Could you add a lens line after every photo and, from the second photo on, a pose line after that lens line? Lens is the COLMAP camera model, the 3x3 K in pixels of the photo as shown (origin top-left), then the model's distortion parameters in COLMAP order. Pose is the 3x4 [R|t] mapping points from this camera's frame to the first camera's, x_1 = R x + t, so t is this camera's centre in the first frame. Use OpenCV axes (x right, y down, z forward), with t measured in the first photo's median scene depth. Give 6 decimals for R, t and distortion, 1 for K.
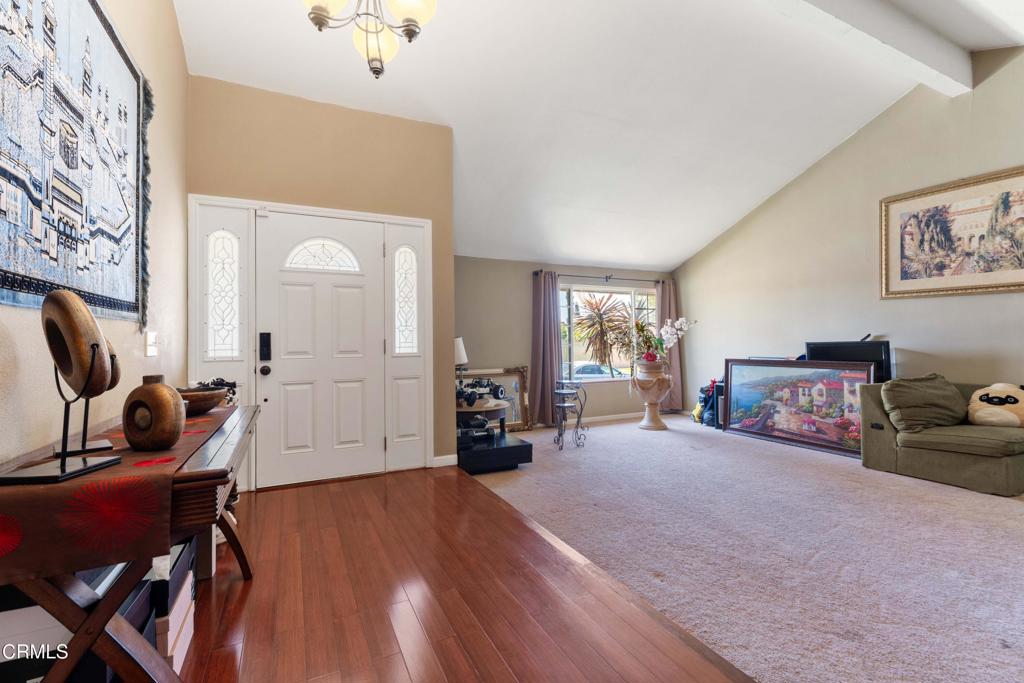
lens RADIAL K [[459.2, 0, 512.4], [0, 459.2, 334.5], [0, 0, 1]] dist [-0.005530, -0.000496]
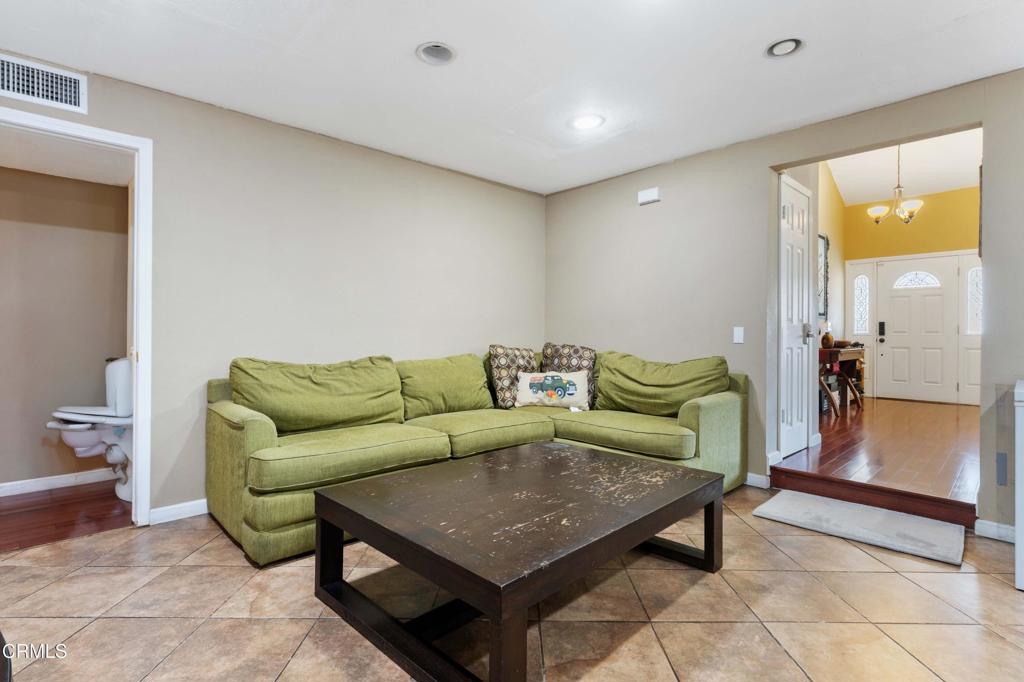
lens RADIAL K [[503.8, 0, 512.1], [0, 503.8, 330.9], [0, 0, 1]] dist [-0.003431, -0.000498]
pose [[0.320824, 0.012017, -0.947063, 1.062703], [0.006314, 0.999870, 0.014826, -0.007565], [0.947118, -0.010736, 0.320707, -1.289558]]
